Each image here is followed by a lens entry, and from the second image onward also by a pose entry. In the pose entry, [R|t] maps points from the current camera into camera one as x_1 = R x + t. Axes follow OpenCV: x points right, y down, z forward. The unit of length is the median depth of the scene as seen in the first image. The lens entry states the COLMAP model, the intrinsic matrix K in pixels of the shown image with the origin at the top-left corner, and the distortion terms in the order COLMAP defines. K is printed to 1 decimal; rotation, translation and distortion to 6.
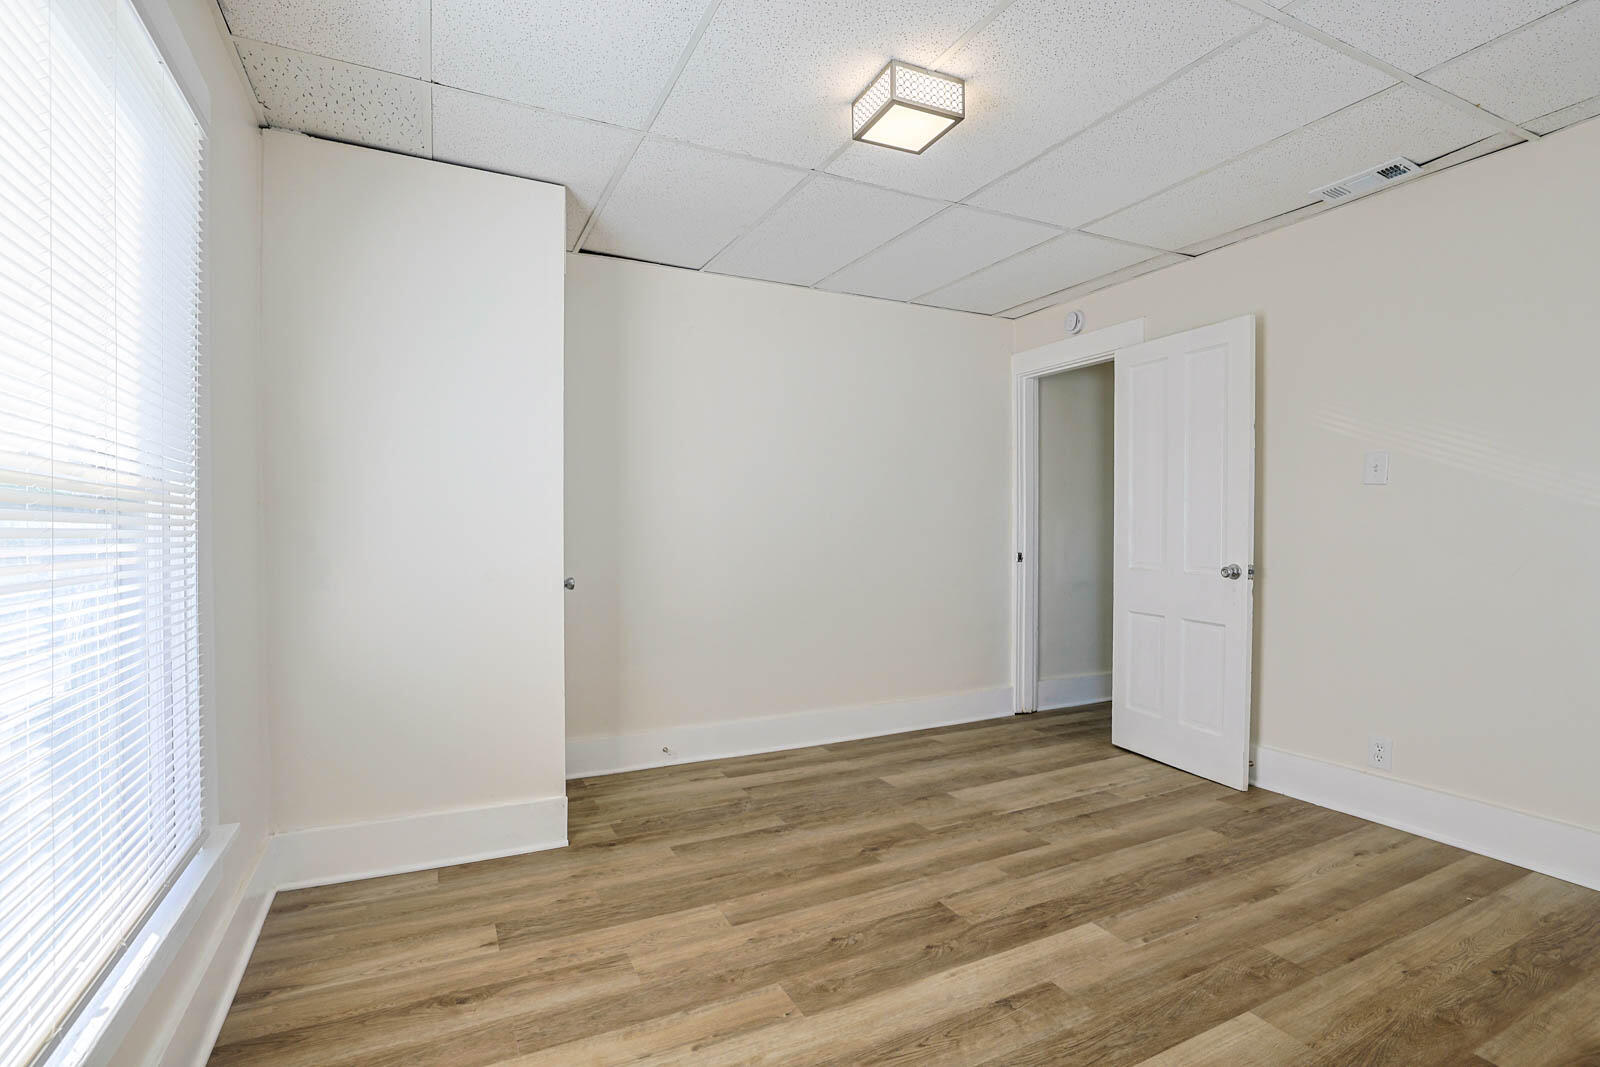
lens RADIAL K [[748.6, 0, 801.2], [0, 748.6, 535.6], [0, 0, 1]] dist [0.001763, 0.000748]
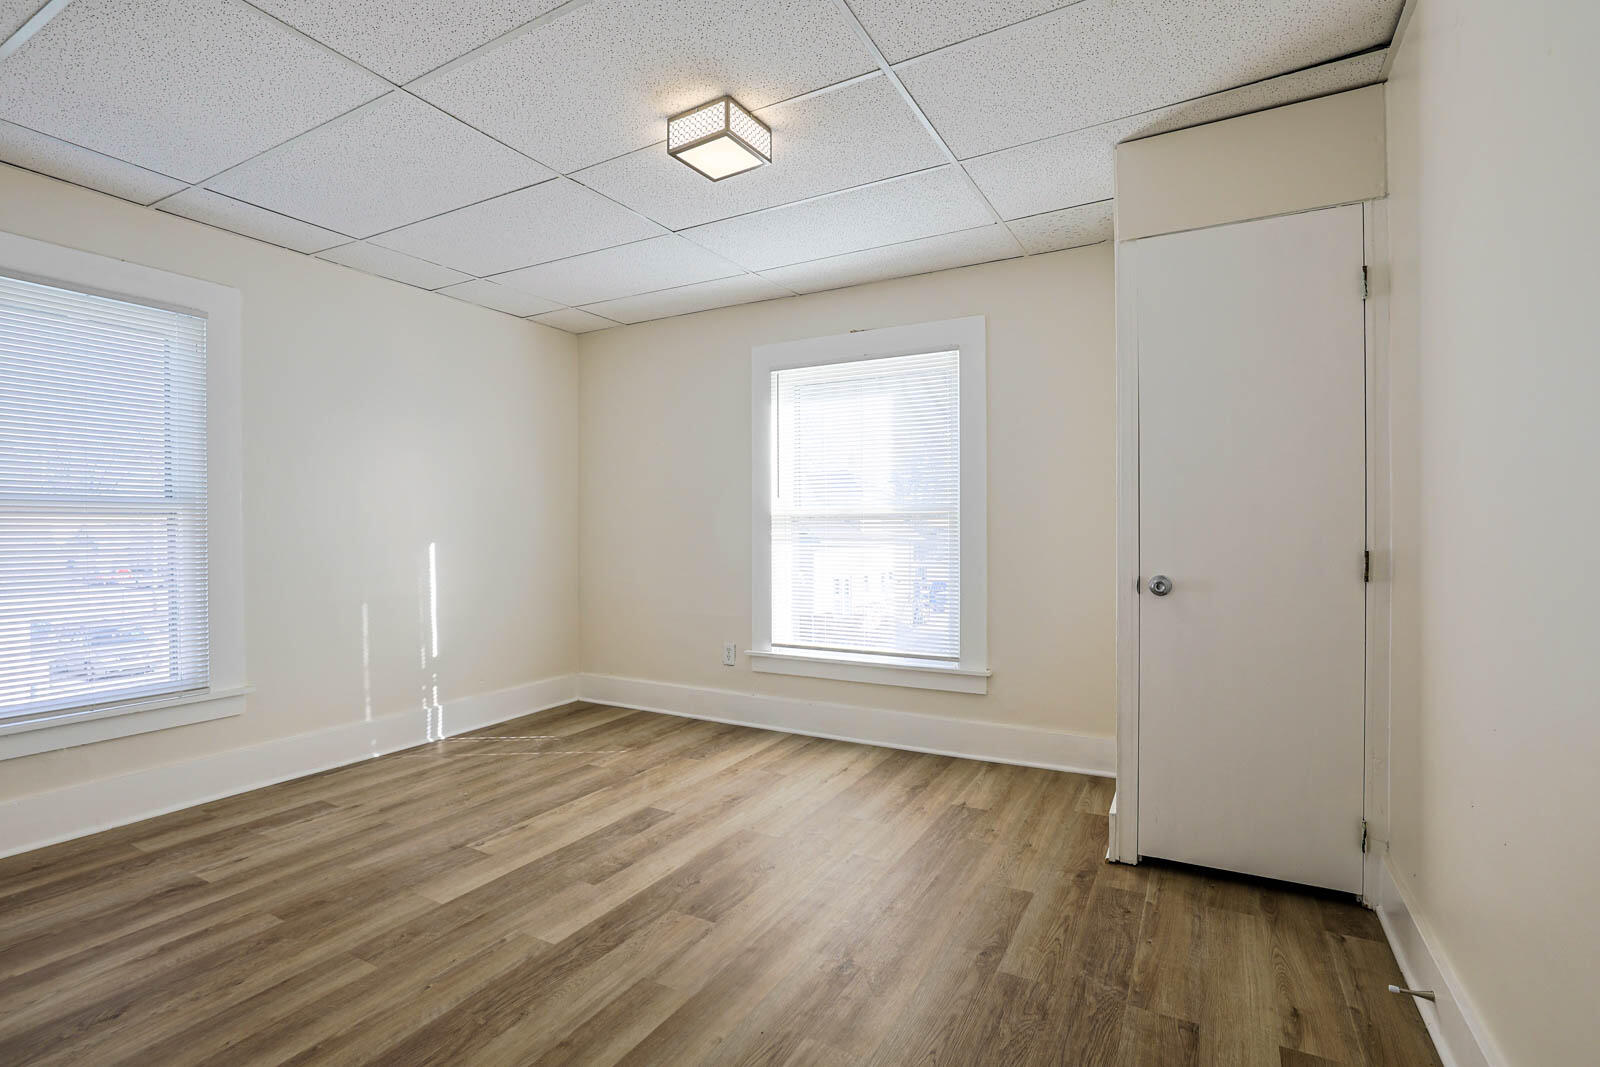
lens RADIAL K [[748.6, 0, 798.6], [0, 748.6, 533.9], [0, 0, 1]] dist [0.001763, 0.000748]
pose [[-0.821148, 0.006271, -0.570680, 0.664643], [0.003976, 0.999978, 0.005268, -0.001394], [0.570701, 0.002057, -0.821155, 1.931537]]
